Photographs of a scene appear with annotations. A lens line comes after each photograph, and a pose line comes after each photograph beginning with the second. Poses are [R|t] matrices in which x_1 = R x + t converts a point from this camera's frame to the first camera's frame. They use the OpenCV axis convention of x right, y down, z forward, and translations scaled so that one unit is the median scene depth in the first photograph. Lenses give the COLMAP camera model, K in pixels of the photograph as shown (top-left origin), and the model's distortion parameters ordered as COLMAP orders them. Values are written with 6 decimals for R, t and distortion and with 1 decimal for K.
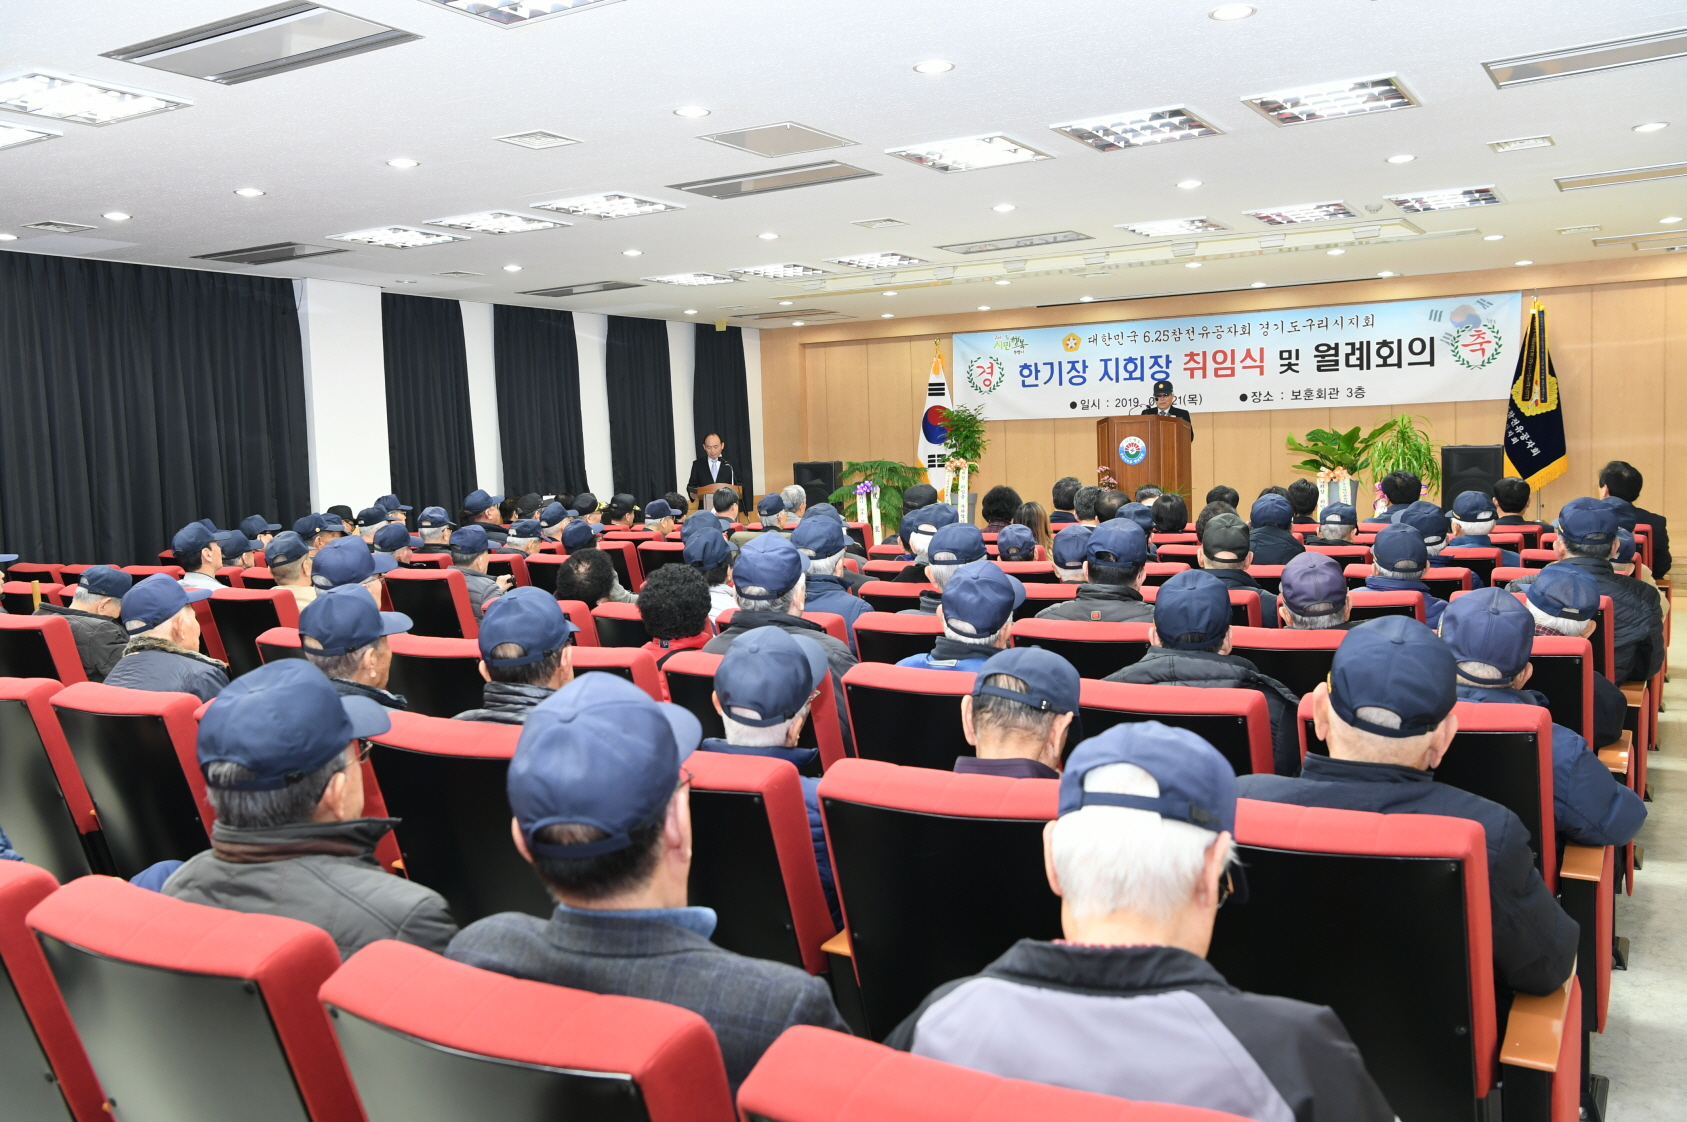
lens RADIAL K [[1454.6, 0, 848.1], [0, 1454.6, 550.9], [0, 0, 1]] dist [-0.019657, 0.009307]
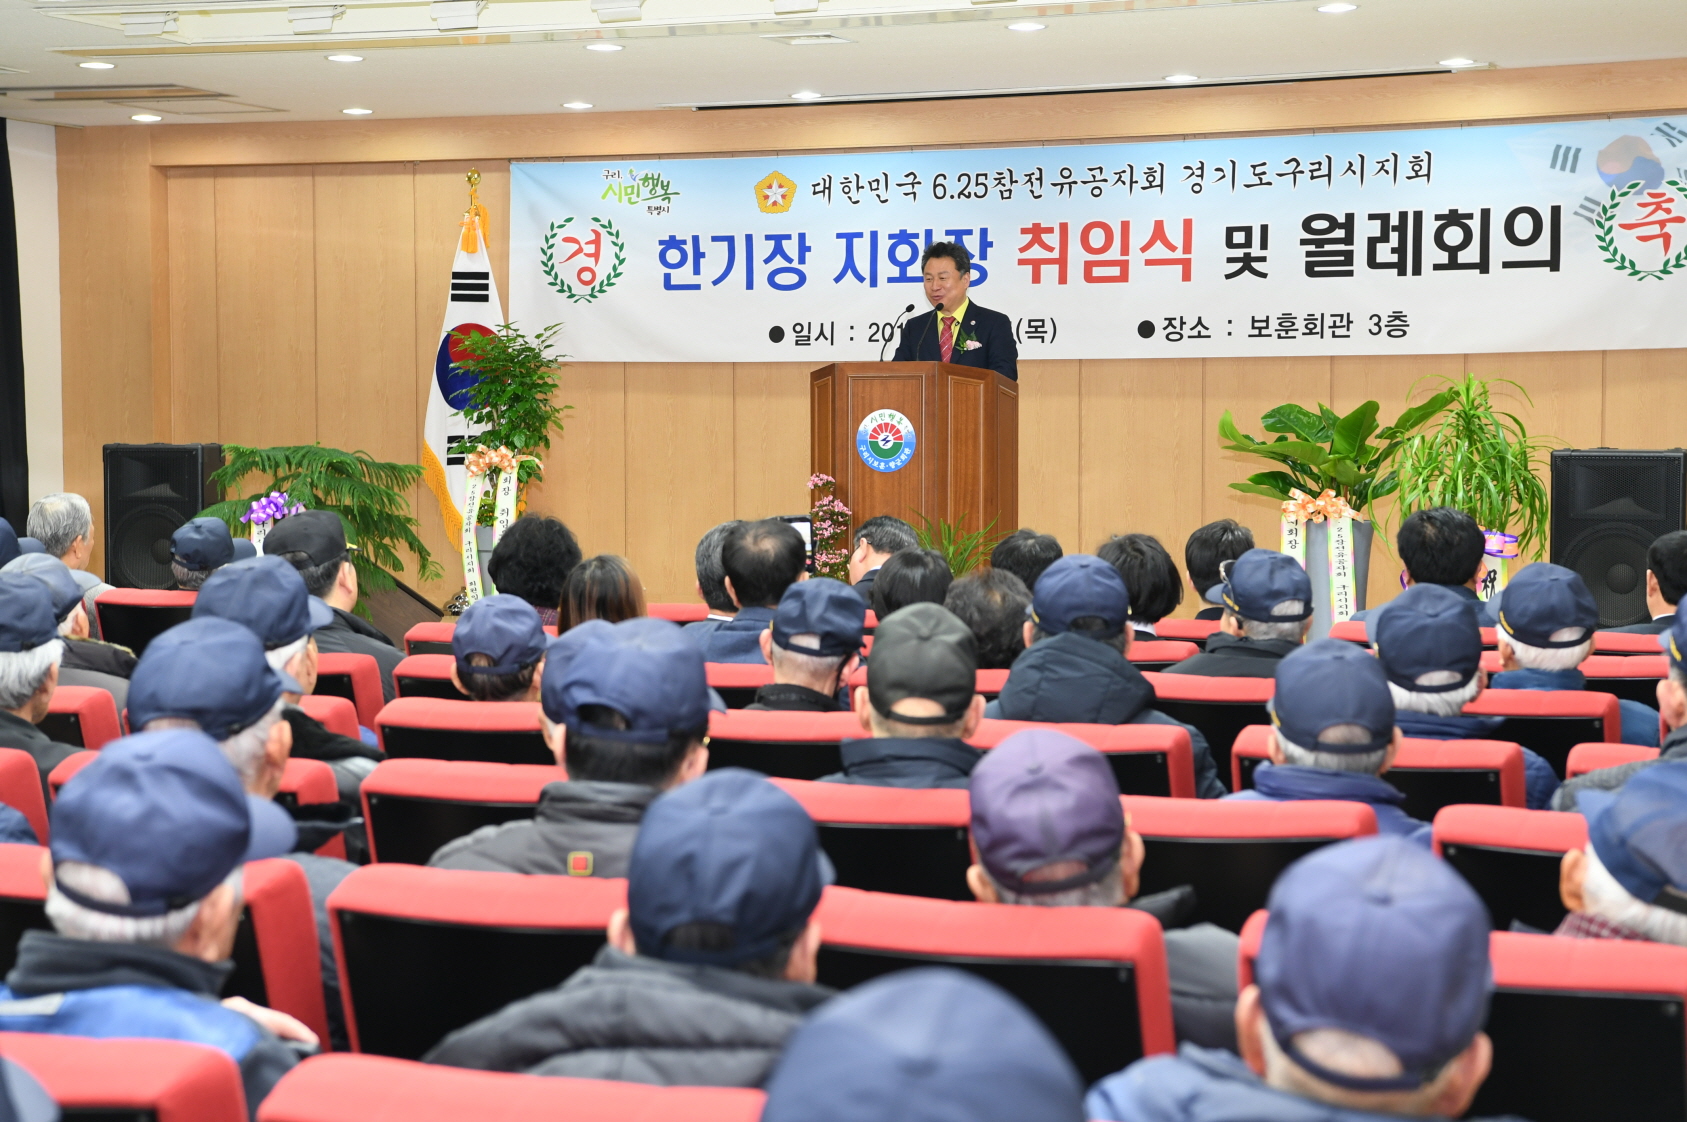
lens RADIAL K [[3189.7, 0, 834.8], [0, 3189.7, 554.2], [0, 0, 1]] dist [0.305440, 0.000000]
pose [[0.989036, 0.024007, 0.145711, 0.035417], [-0.019839, 0.999353, -0.029992, -0.004374], [-0.146337, 0.026773, 0.988873, 0.035411]]
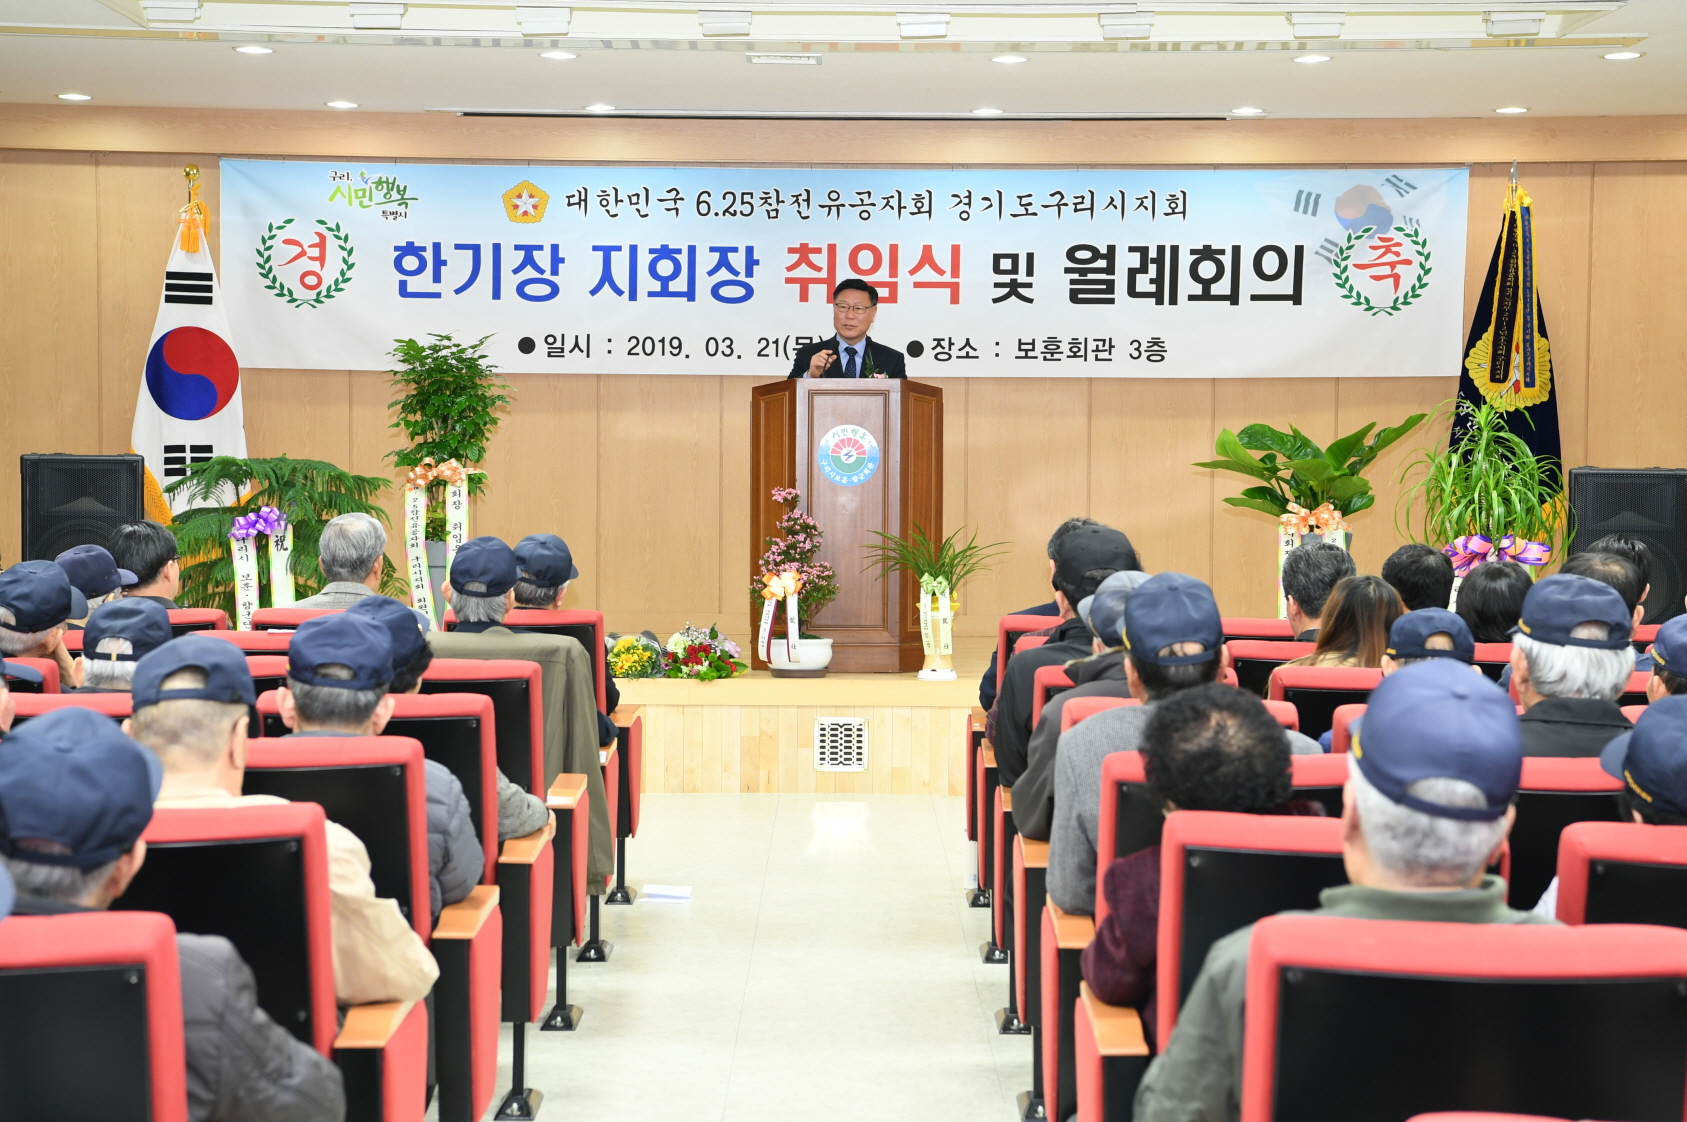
lens RADIAL K [[3189.7, 0, 846.6], [0, 3189.7, 552.9], [0, 0, 1]] dist [0.305440, 0.000000]
pose [[0.860732, 0.018202, 0.508733, -0.284675], [0.000736, 0.999315, -0.036999, -0.001542], [-0.509058, 0.032221, 0.860129, 0.131302]]
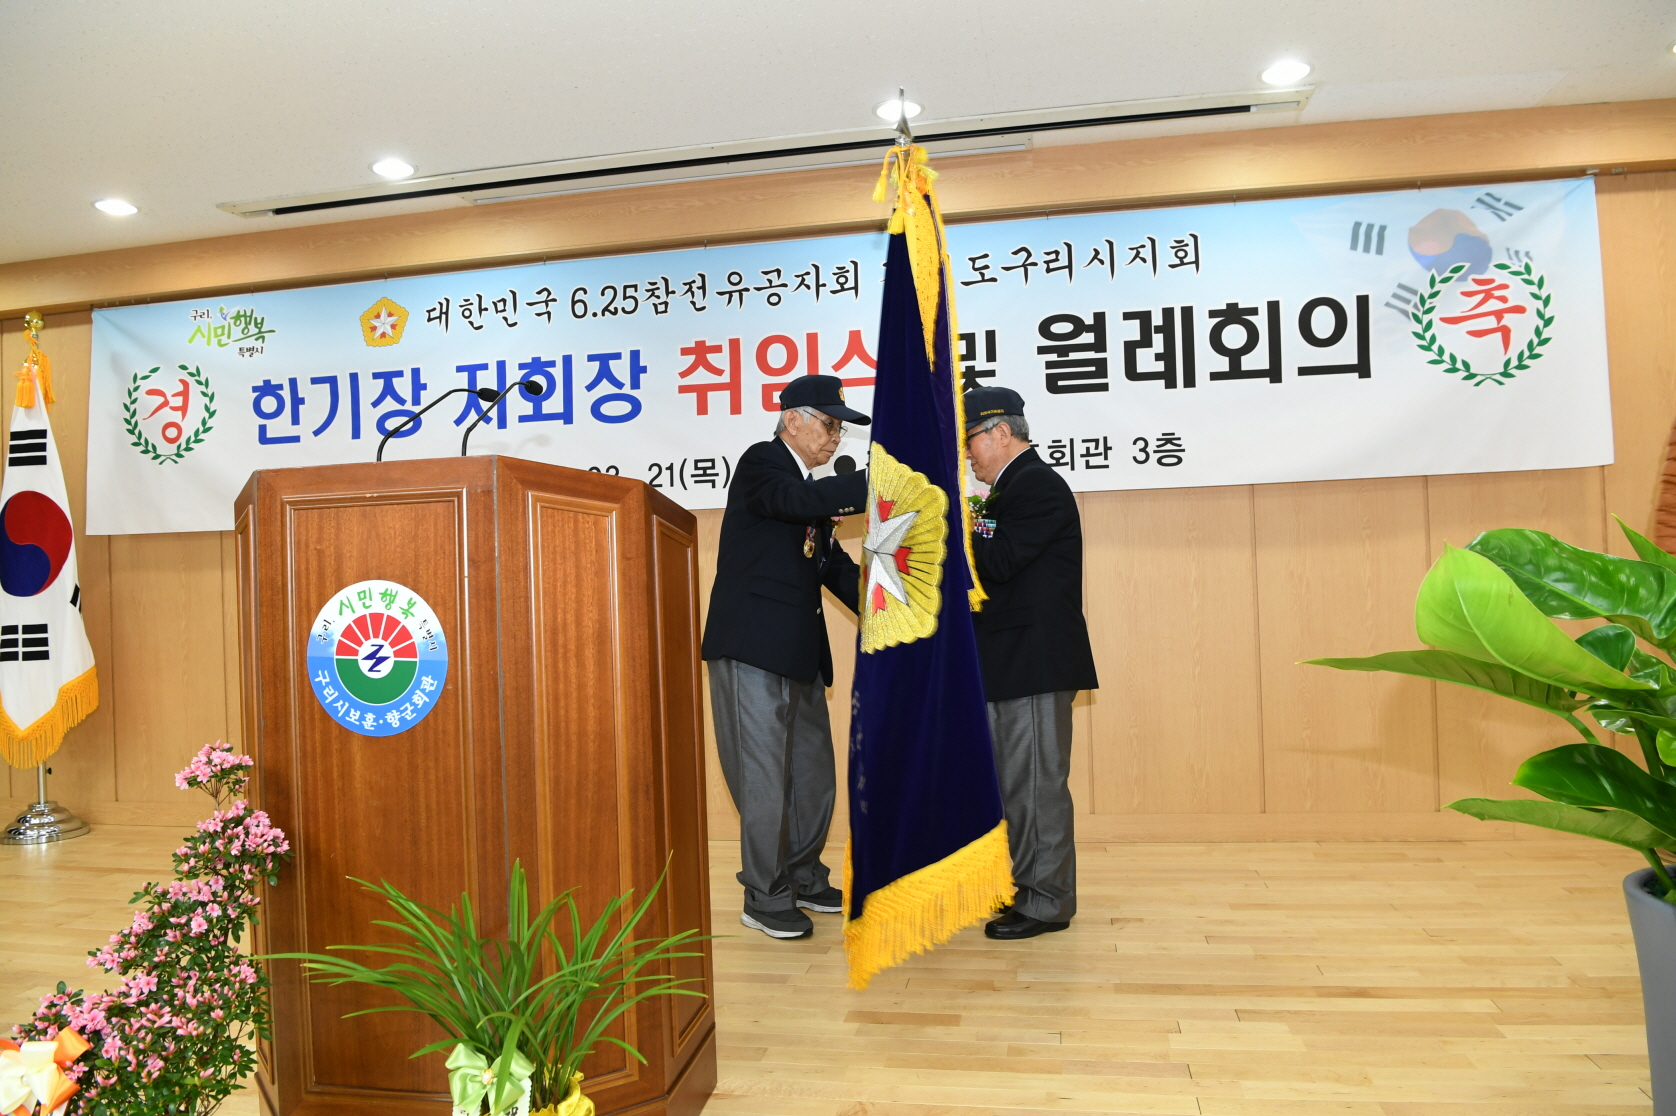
lens RADIAL K [[1147.3, 0, 842.8], [0, 1147.3, 550.6], [0, 0, 1]] dist [-0.077529, 0.015347]
pose [[0.939083, 0.005188, 0.343652, 0.184048], [0.028398, 0.995296, -0.092628, -0.061841], [-0.342516, 0.096744, 0.934518, 0.776251]]
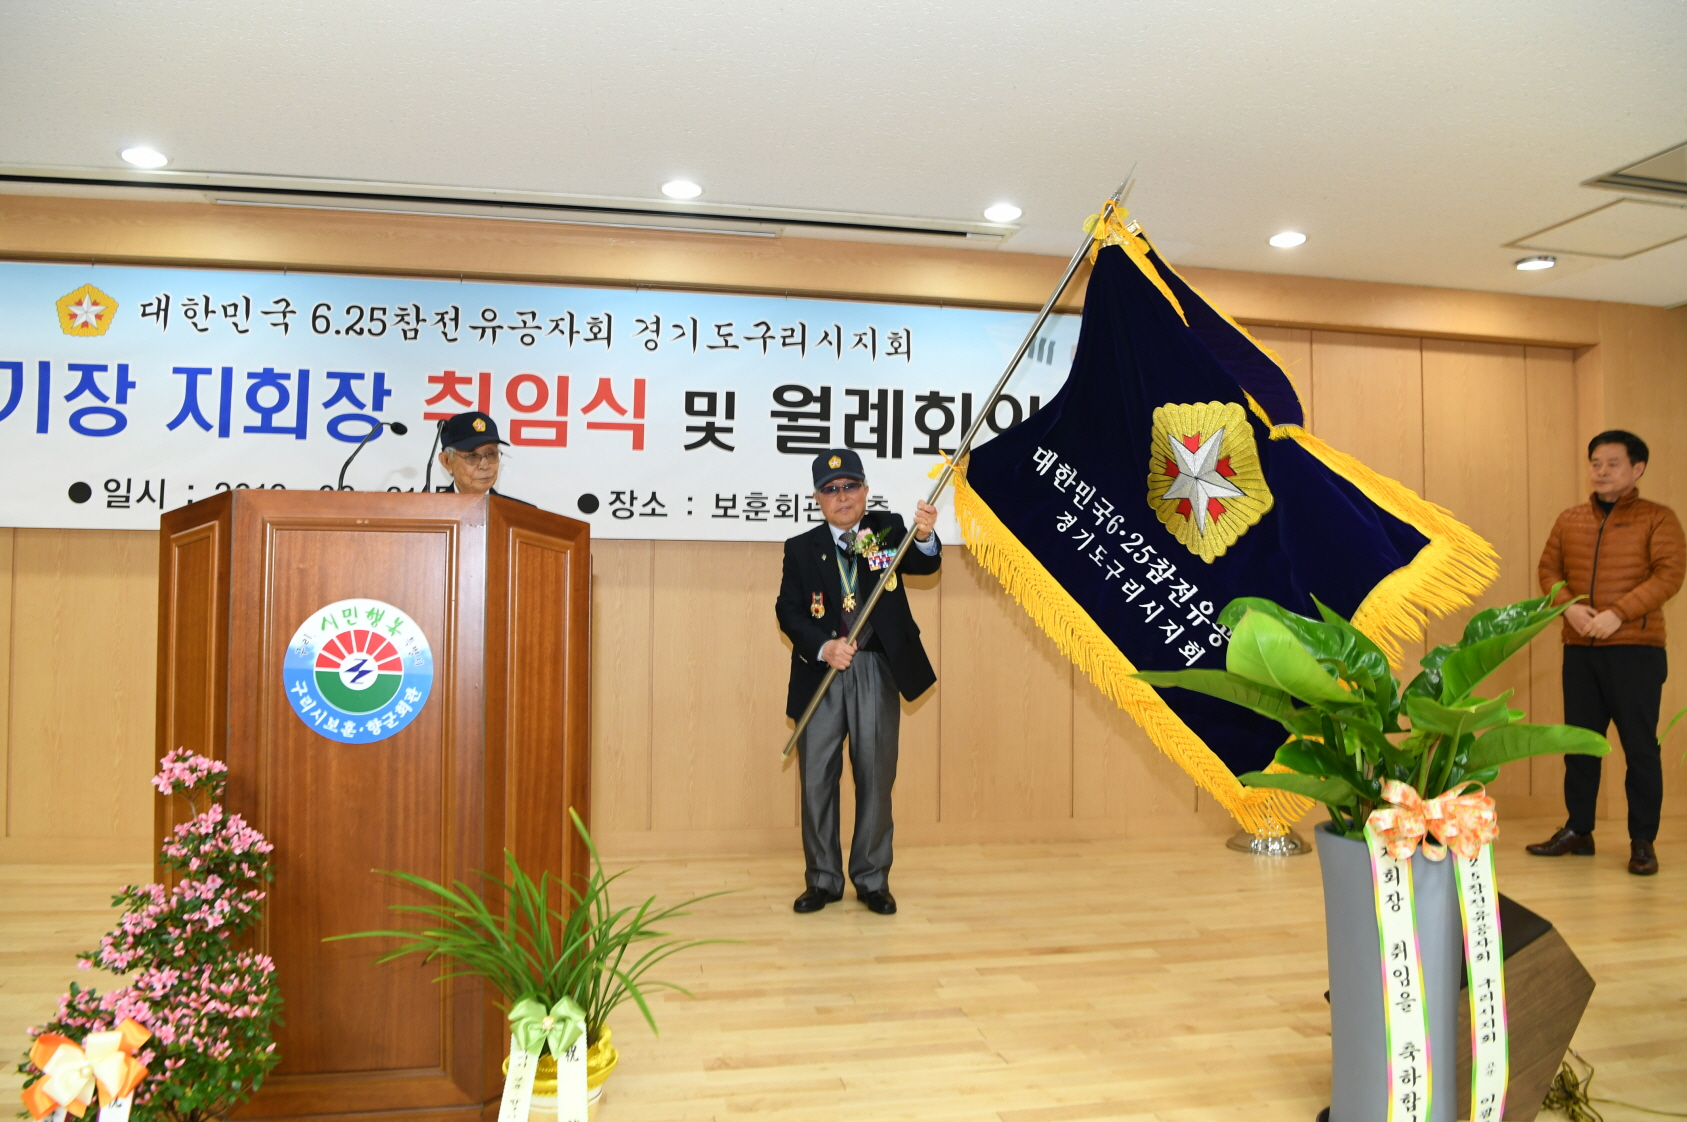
lens RADIAL K [[1154.9, 0, 849.6], [0, 1154.9, 554.4], [0, 0, 1]] dist [-0.077529, 0.015347]
pose [[0.744038, 0.064095, 0.665056, 0.130050], [0.013363, 0.993761, -0.110724, -0.061061], [-0.668004, 0.091269, 0.738539, 0.770080]]
